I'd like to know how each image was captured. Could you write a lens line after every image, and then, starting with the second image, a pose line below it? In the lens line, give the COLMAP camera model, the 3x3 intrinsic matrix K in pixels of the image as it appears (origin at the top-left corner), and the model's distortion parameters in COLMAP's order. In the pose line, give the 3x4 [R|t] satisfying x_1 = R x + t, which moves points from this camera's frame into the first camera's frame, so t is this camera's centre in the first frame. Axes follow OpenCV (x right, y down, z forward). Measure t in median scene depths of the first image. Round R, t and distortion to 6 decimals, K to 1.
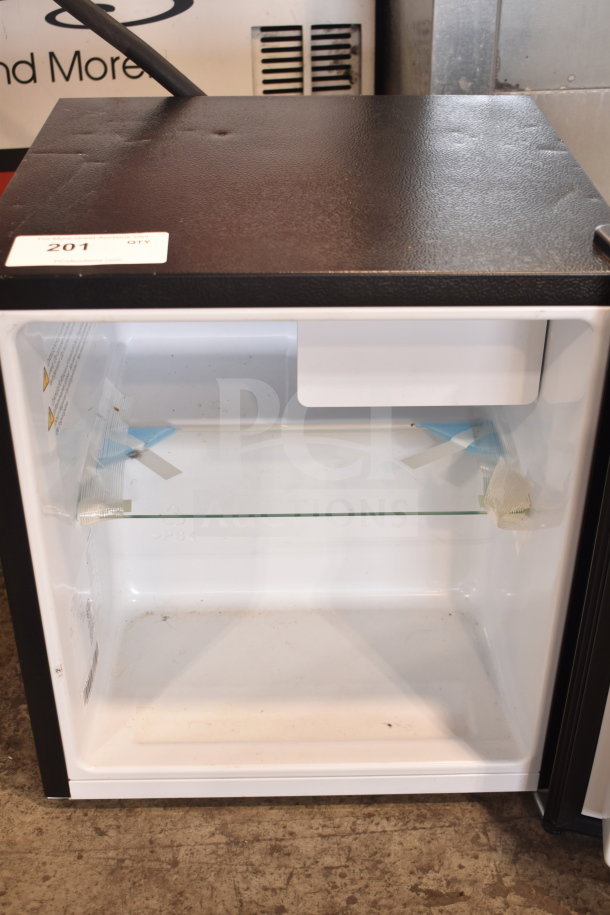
lens RADIAL K [[1141.2, 0, 301.8], [0, 1141.2, 460.1], [0, 0, 1]] dist [-0.048725, 0.000000]
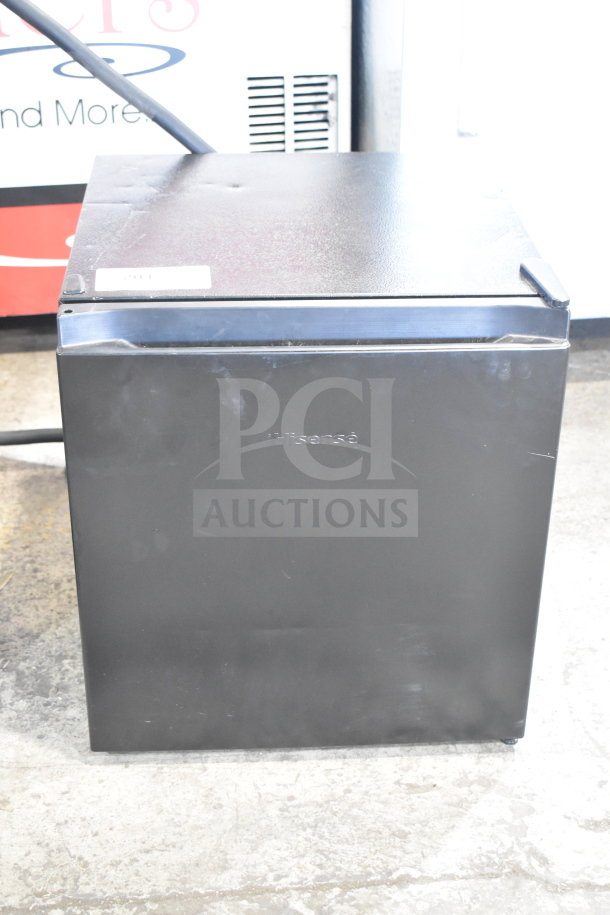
lens RADIAL K [[1368.7, 0, 302.9], [0, 1368.7, 454.3], [0, 0, 1]] dist [-0.026671, 0.000000]
pose [[0.999342, -0.009715, 0.034952, -0.051589], [0.011568, 0.998515, -0.053233, 0.090079], [-0.034383, 0.053603, 0.997970, -0.498055]]
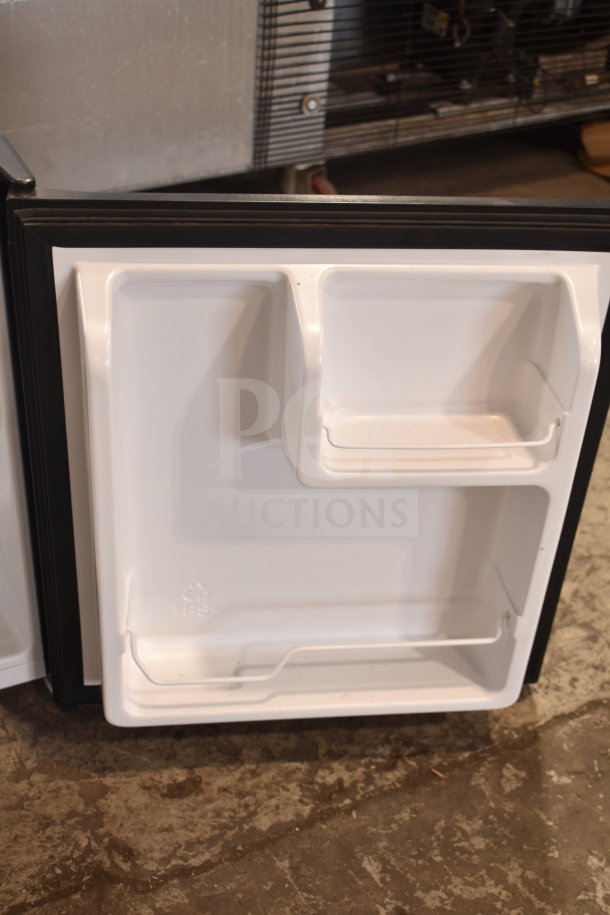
lens RADIAL K [[1141.0, 0, 302.2], [0, 1141.0, 462.2], [0, 0, 1]] dist [-0.050886, 0.000000]
pose [[0.912499, -0.197373, 0.358315, 0.086062], [0.170970, 0.979742, 0.104280, 0.026407], [-0.371638, -0.033894, 0.927759, -0.068503]]
